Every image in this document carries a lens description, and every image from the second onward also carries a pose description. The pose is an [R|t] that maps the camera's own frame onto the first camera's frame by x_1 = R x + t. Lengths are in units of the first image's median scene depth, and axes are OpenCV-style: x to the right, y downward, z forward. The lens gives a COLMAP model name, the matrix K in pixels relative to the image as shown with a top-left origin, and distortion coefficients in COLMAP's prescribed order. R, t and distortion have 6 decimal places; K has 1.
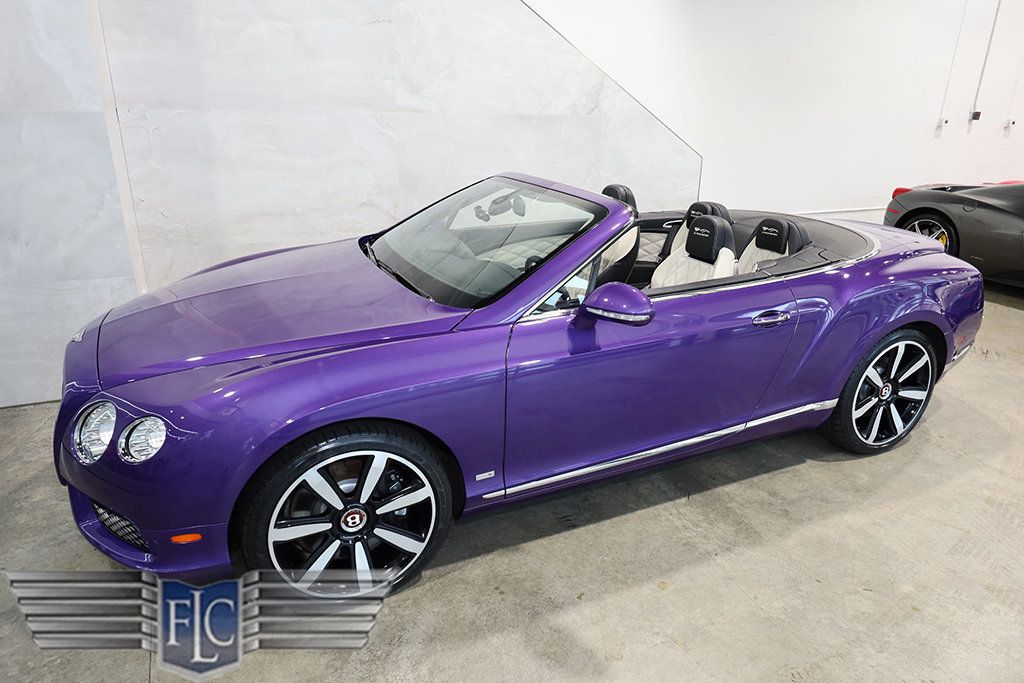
lens RADIAL K [[669.5, 0, 522.5], [0, 669.5, 353.8], [0, 0, 1]] dist [0.002182, 0.001130]
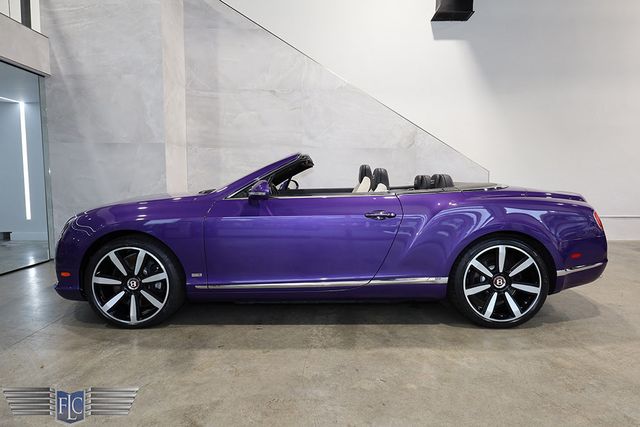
lens RADIAL K [[371.1, 0, 320.0], [0, 371.1, 213.5], [0, 0, 1]] dist [0.002706, -0.001249]
pose [[0.897242, 0.017920, -0.441175, 0.563702], [-0.139078, 0.959785, -0.243867, 0.167936], [0.419063, 0.280165, 0.863651, 0.112947]]
